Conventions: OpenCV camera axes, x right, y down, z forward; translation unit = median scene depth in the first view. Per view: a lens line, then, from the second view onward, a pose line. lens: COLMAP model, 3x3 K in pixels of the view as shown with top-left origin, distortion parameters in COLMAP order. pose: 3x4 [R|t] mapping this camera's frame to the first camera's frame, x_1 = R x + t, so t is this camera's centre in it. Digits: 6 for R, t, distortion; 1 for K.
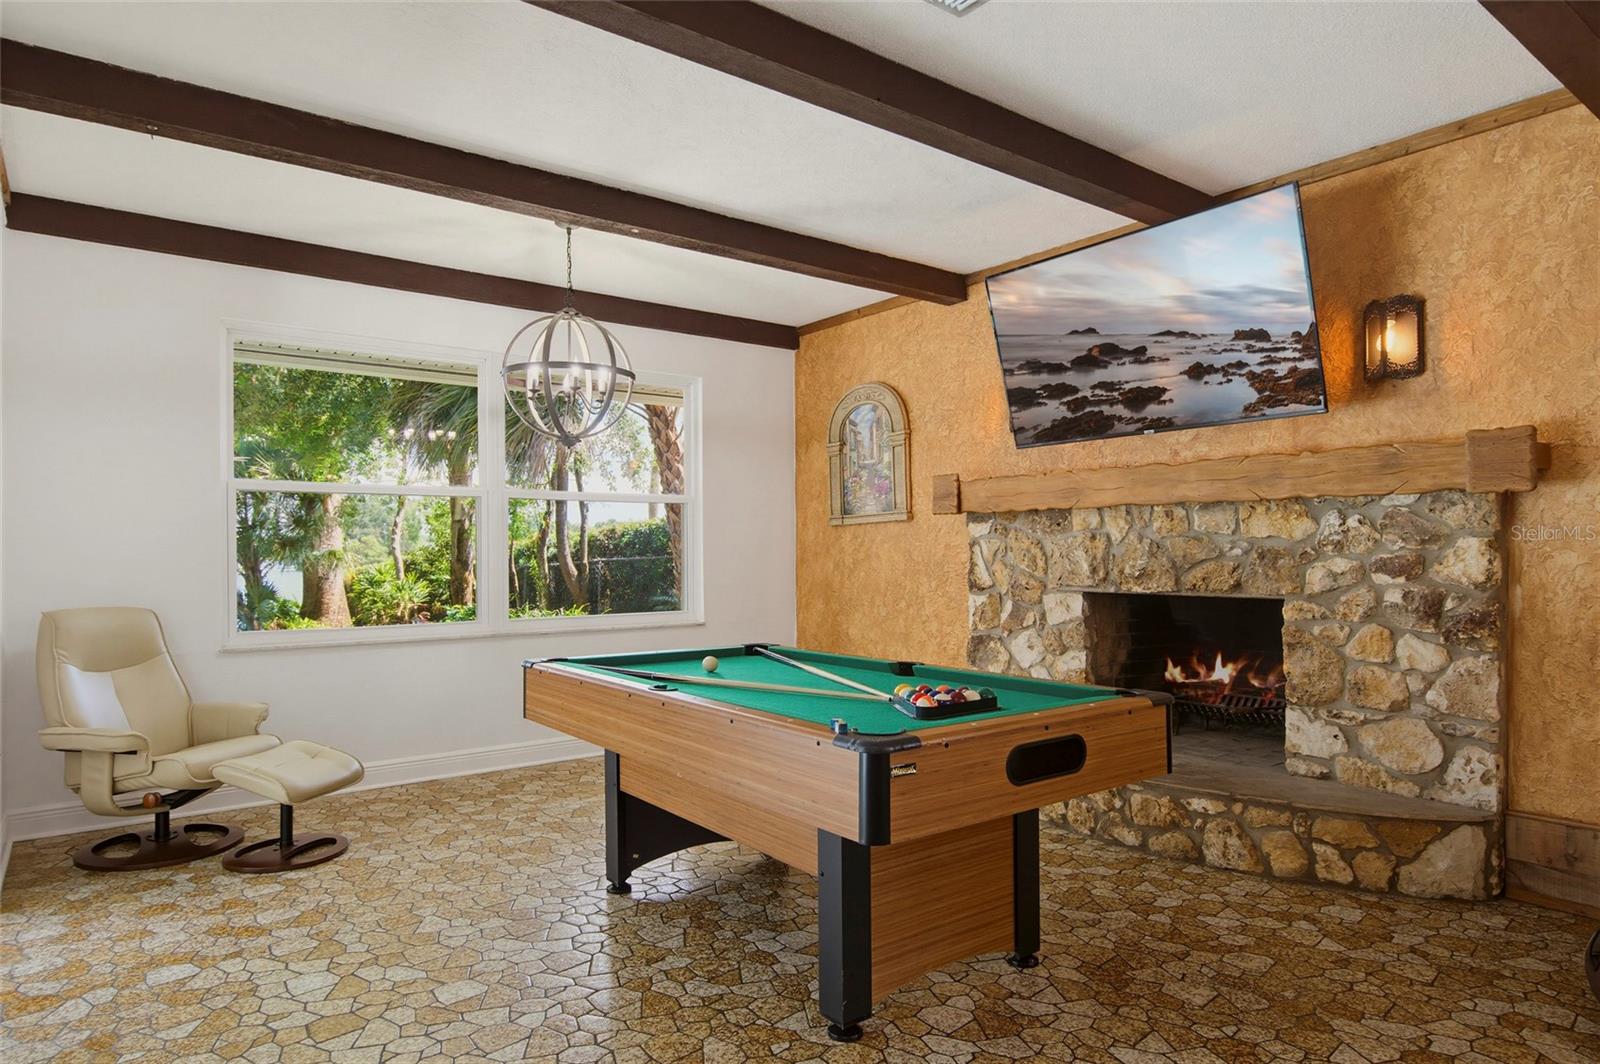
lens RADIAL K [[944.7, 0, 798.1], [0, 944.7, 551.5], [0, 0, 1]] dist [-0.020483, 0.009249]
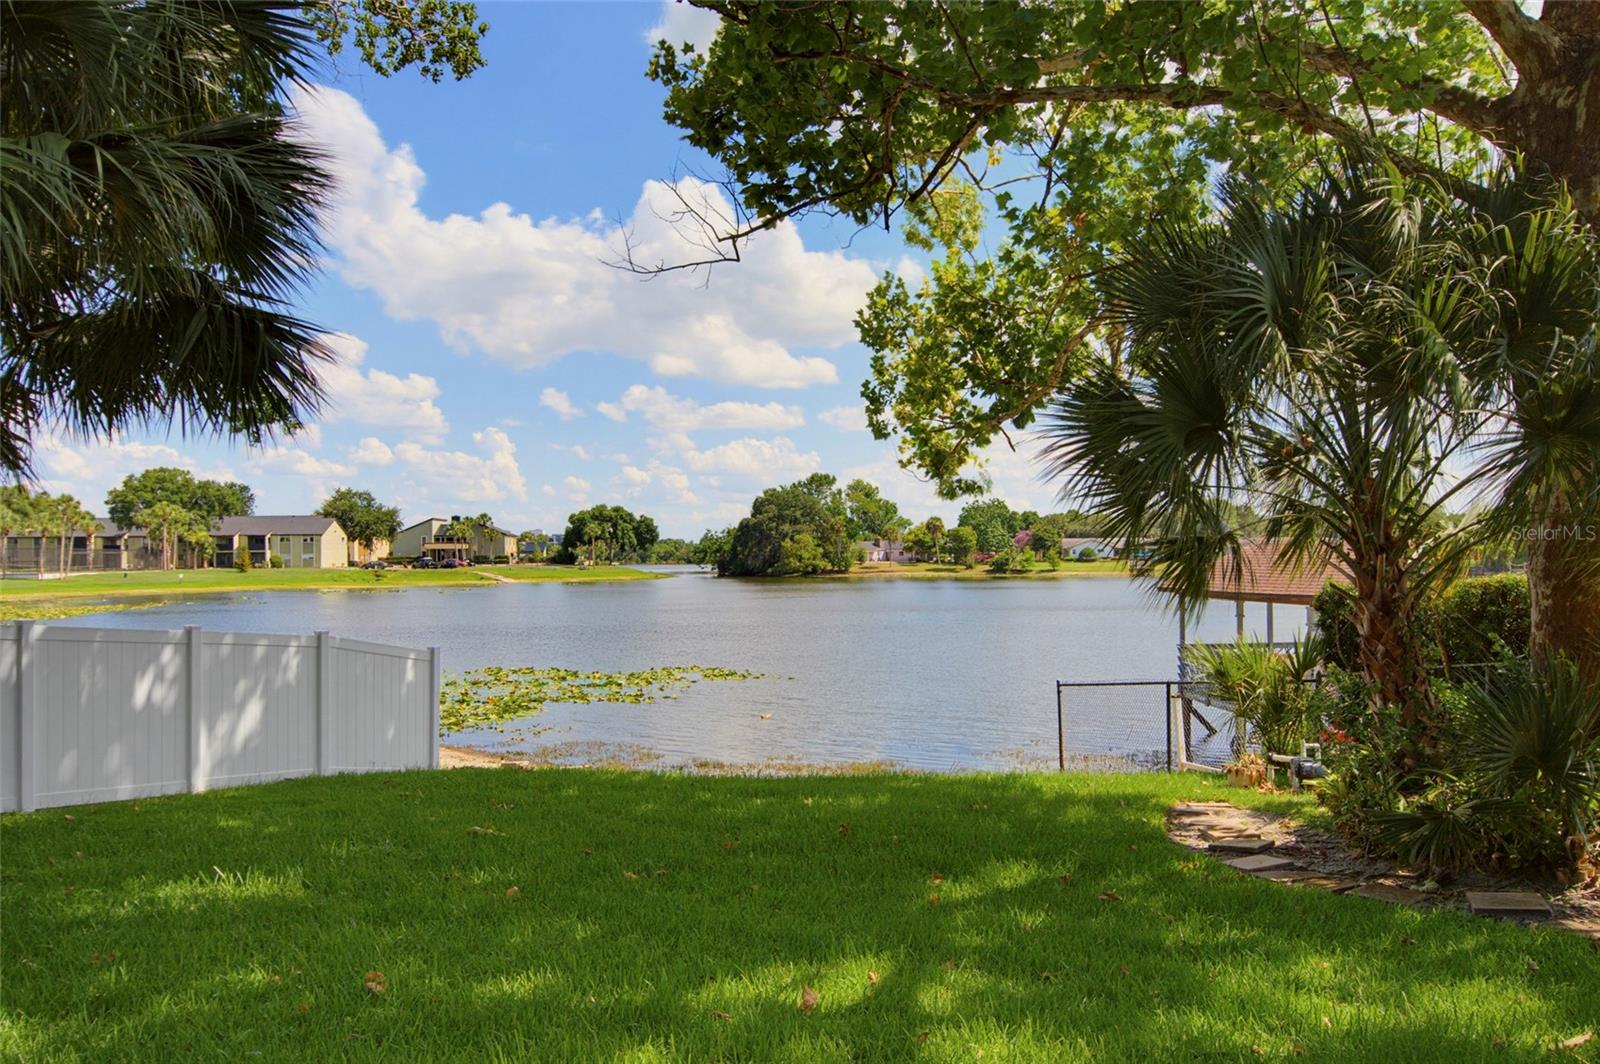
lens RADIAL K [[1112.0, 0, 798.4], [0, 1112.0, 571.3], [0, 0, 1]] dist [-0.024064, -0.007075]
pose [[0.929472, 0.001769, -0.368888, -3.234888], [0.004253, 0.999871, 0.015512, 0.027741], [0.368868, -0.015986, 0.929344, 2.978033]]
